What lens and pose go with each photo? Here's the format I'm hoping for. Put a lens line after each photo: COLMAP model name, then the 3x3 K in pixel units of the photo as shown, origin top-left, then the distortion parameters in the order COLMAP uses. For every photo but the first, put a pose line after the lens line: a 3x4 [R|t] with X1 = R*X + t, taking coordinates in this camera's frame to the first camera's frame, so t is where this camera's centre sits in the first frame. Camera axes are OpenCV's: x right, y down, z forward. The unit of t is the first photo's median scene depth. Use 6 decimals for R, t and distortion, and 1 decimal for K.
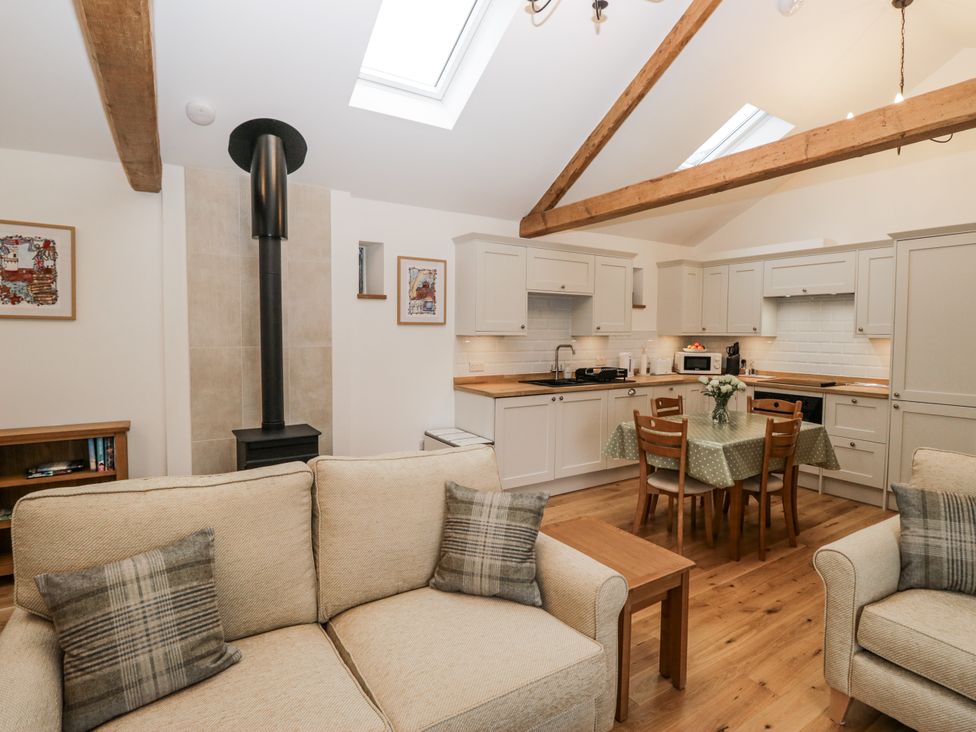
lens RADIAL K [[507.8, 0, 485.4], [0, 507.8, 355.9], [0, 0, 1]] dist [-0.003329, -0.011568]
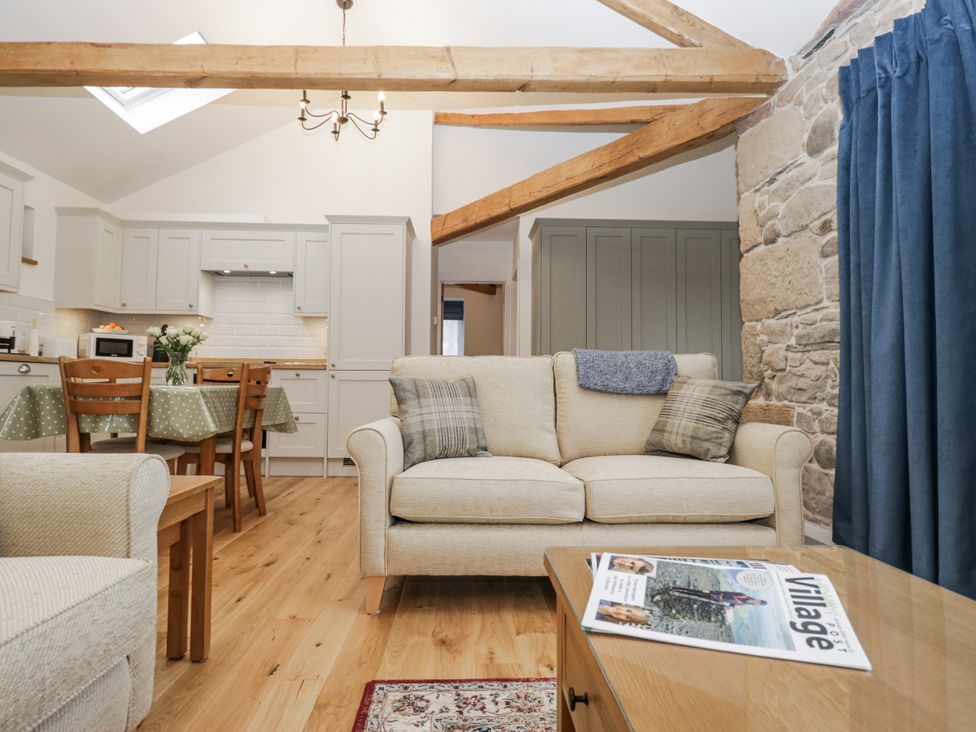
lens RADIAL K [[575.8, 0, 478.4], [0, 575.8, 353.6], [0, 0, 1]] dist [0.011940, -0.009685]
pose [[0.517914, 0.044200, 0.854290, -0.066523], [0.033728, 0.996833, -0.072023, 0.155474], [-0.854767, 0.066115, 0.514783, 0.114002]]
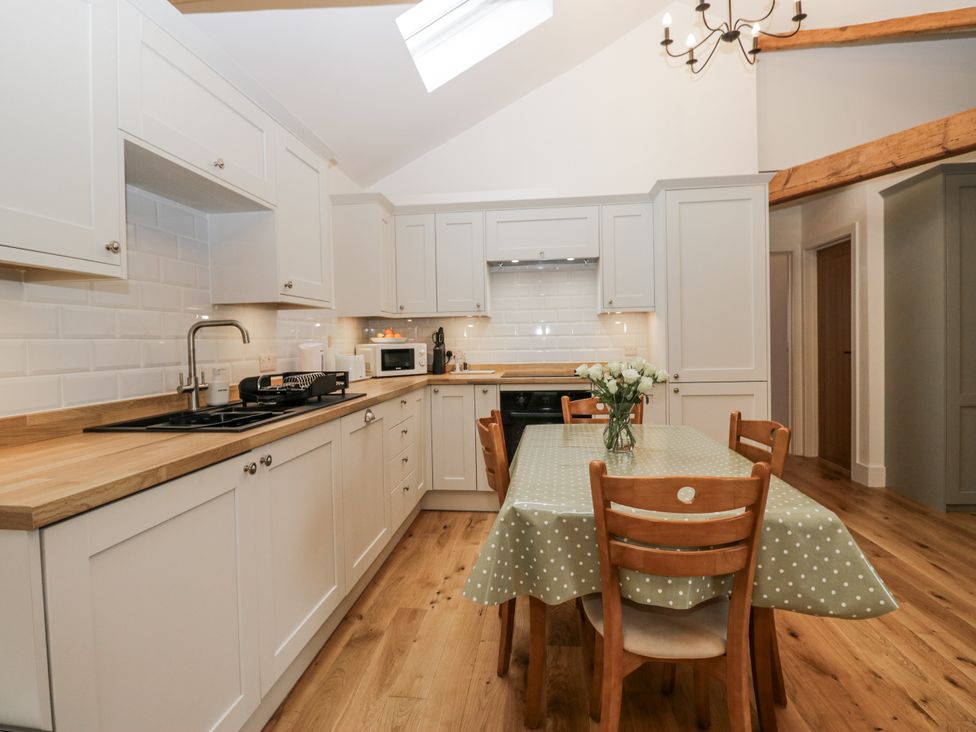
lens RADIAL K [[507.8, 0, 487.1], [0, 507.8, 356.5], [0, 0, 1]] dist [-0.003329, -0.011568]
pose [[0.635293, -0.042496, 0.771101, -0.021157], [0.062650, 0.998030, 0.003386, 0.023071], [-0.769726, 0.046158, 0.636704, 0.728681]]
